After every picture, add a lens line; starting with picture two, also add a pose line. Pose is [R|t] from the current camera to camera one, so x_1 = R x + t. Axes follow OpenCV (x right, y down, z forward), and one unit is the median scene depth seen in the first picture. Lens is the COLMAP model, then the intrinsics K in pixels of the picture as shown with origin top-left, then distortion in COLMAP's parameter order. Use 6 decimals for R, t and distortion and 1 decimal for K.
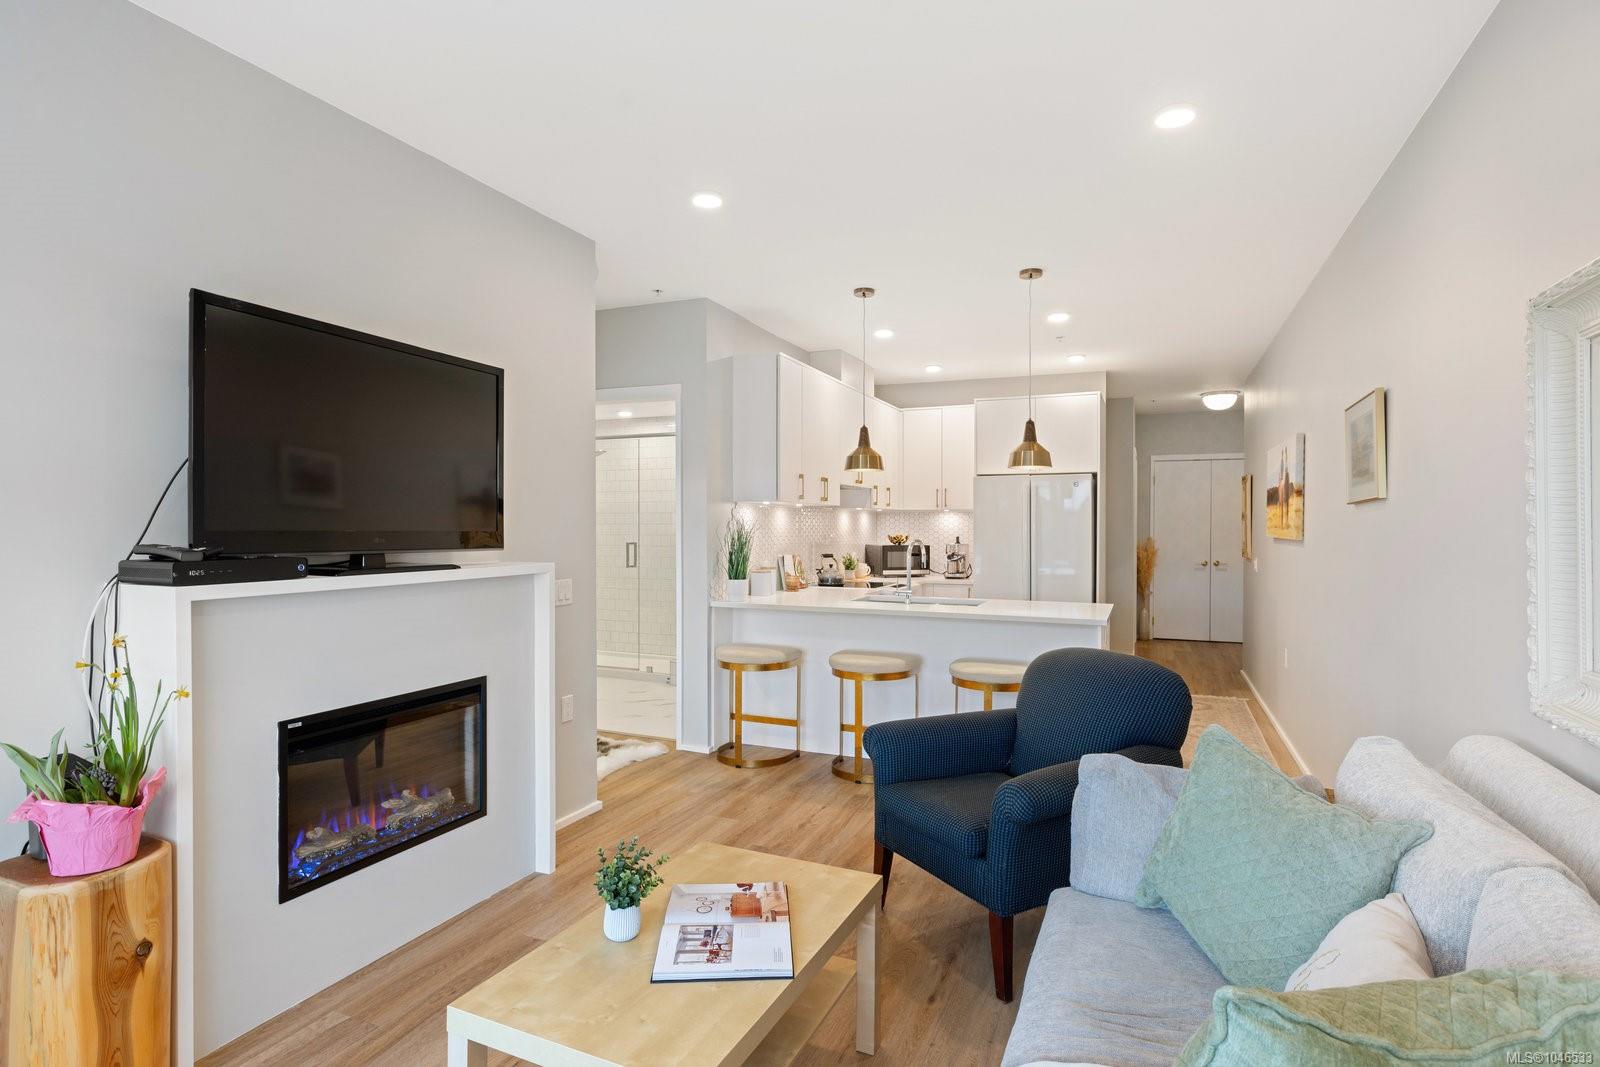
lens RADIAL K [[827.7, 0, 795.6], [0, 827.7, 539.8], [0, 0, 1]] dist [0.003809, 0.001681]
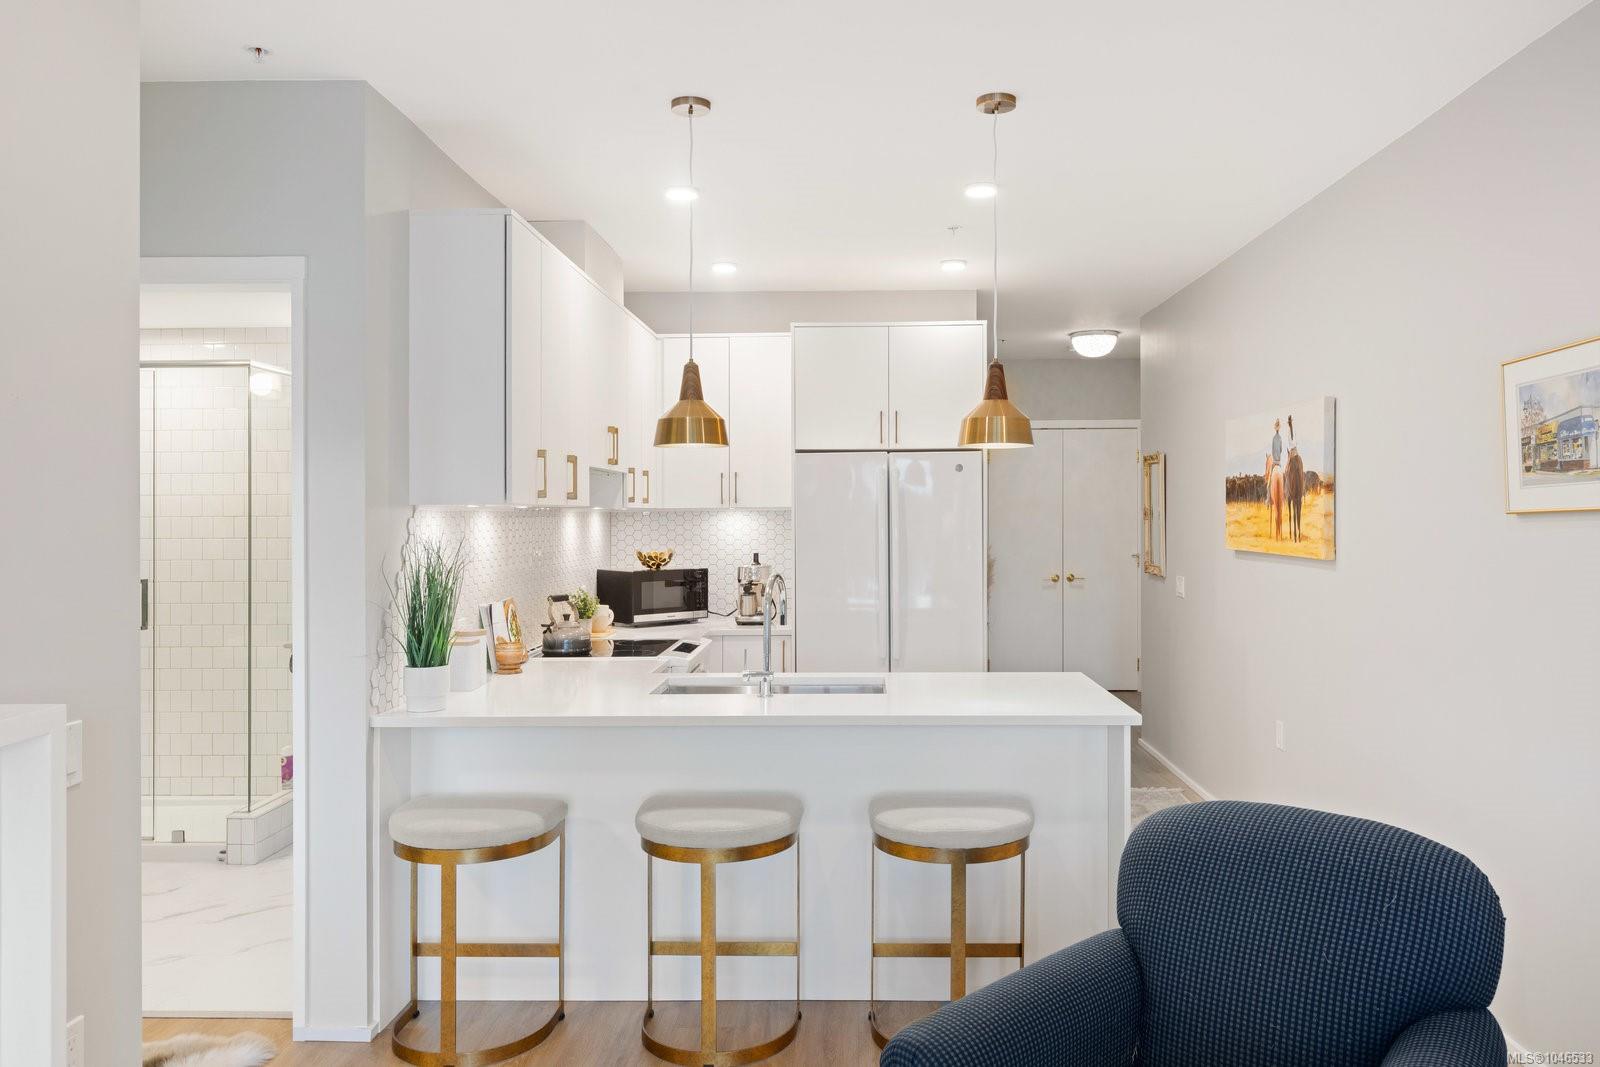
lens RADIAL K [[1220.3, 0, 827.0], [0, 1220.3, 502.4], [0, 0, 1]] dist [-0.011321, -0.003937]
pose [[0.930724, -0.005057, 0.365688, -0.107038], [0.014596, 0.999621, -0.023325, -0.026756], [-0.365431, 0.027047, 0.930445, 0.233869]]
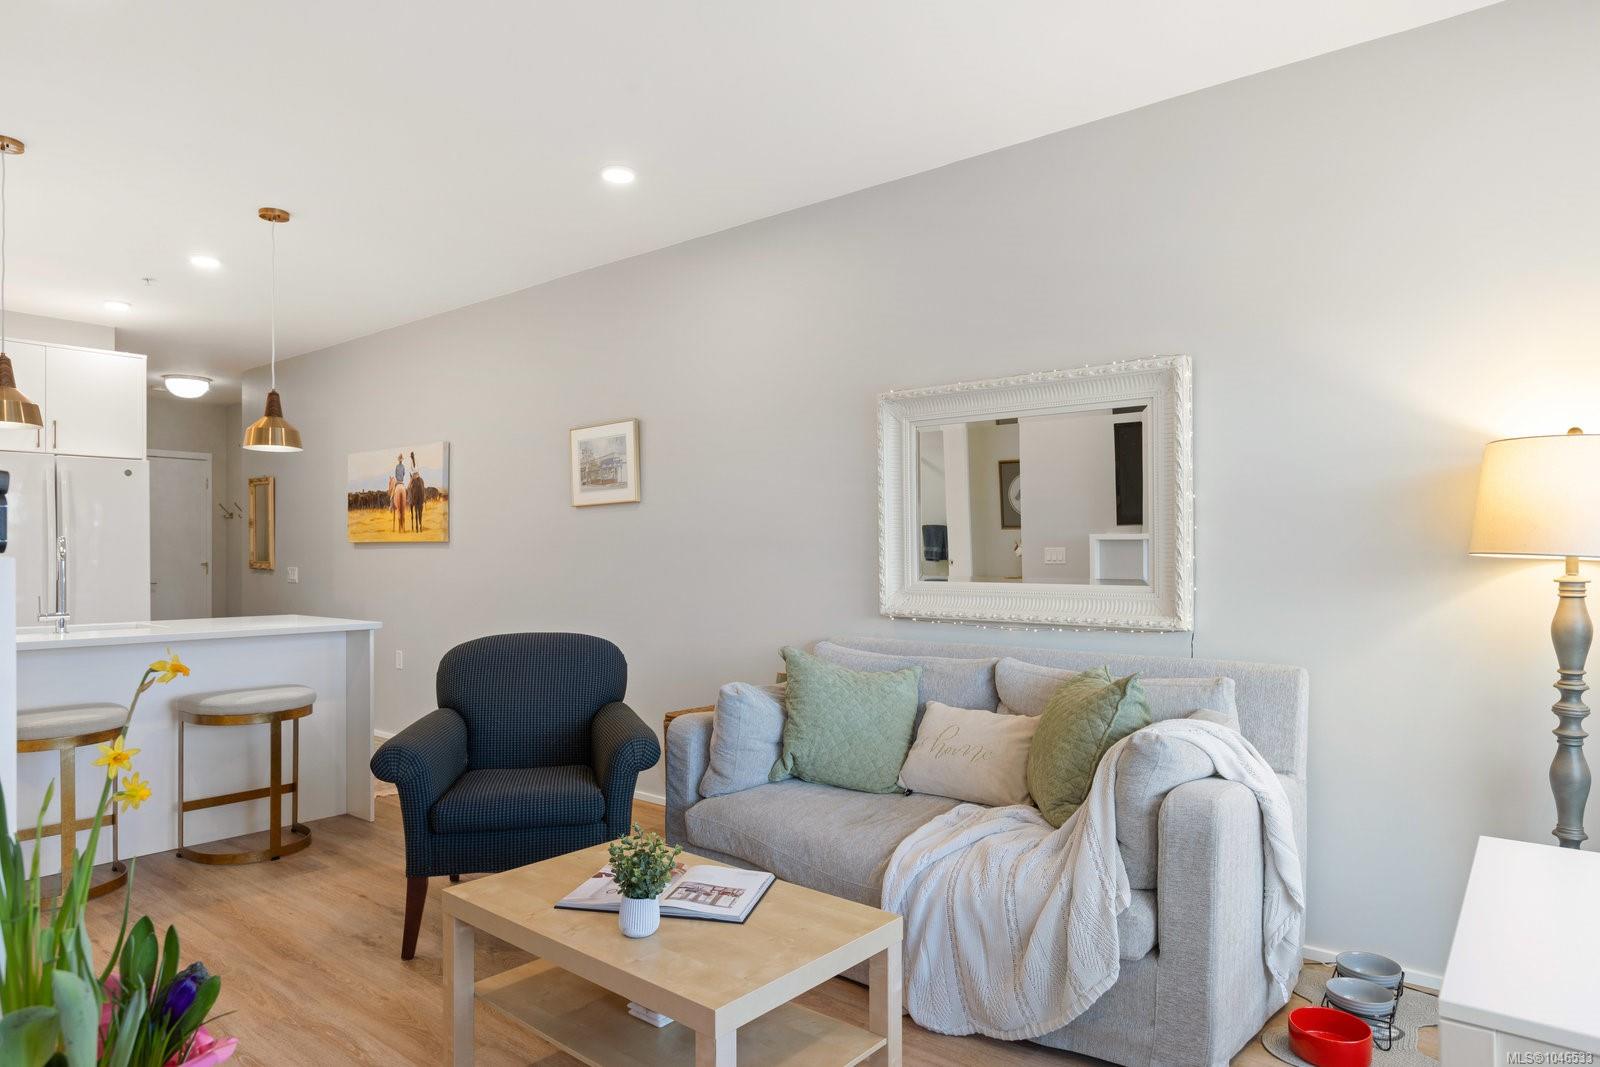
lens RADIAL K [[959.6, 0, 813.0], [0, 959.6, 530.6], [0, 0, 1]] dist [0.054919, 0.001072]
pose [[0.290839, 0.018100, 0.956601, -0.416714], [0.019244, 0.999508, -0.024763, 0.024294], [-0.956579, 0.025611, 0.290347, 0.176189]]
